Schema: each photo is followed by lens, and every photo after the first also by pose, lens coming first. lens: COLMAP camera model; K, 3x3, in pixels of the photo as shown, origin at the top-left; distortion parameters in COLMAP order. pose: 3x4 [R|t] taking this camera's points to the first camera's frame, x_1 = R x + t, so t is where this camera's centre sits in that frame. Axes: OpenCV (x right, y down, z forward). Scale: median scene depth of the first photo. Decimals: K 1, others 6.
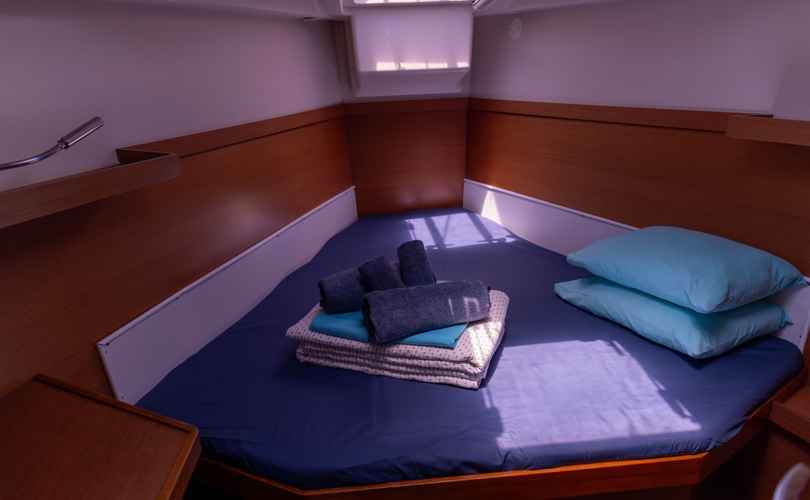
lens RADIAL K [[536.2, 0, 408.7], [0, 536.2, 266.9], [0, 0, 1]] dist [-0.001376, -0.006535]
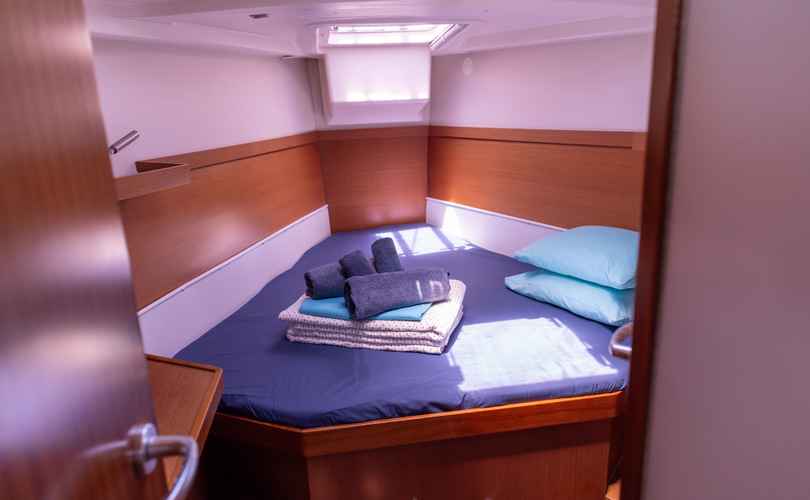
lens RADIAL K [[536.2, 0, 408.7], [0, 536.2, 266.9], [0, 0, 1]] dist [-0.001376, -0.006535]
pose [[0.997735, -0.019124, 0.064491, -0.017588], [0.023030, 0.997910, -0.060378, 0.094999], [-0.063201, 0.061727, 0.996090, -0.202987]]
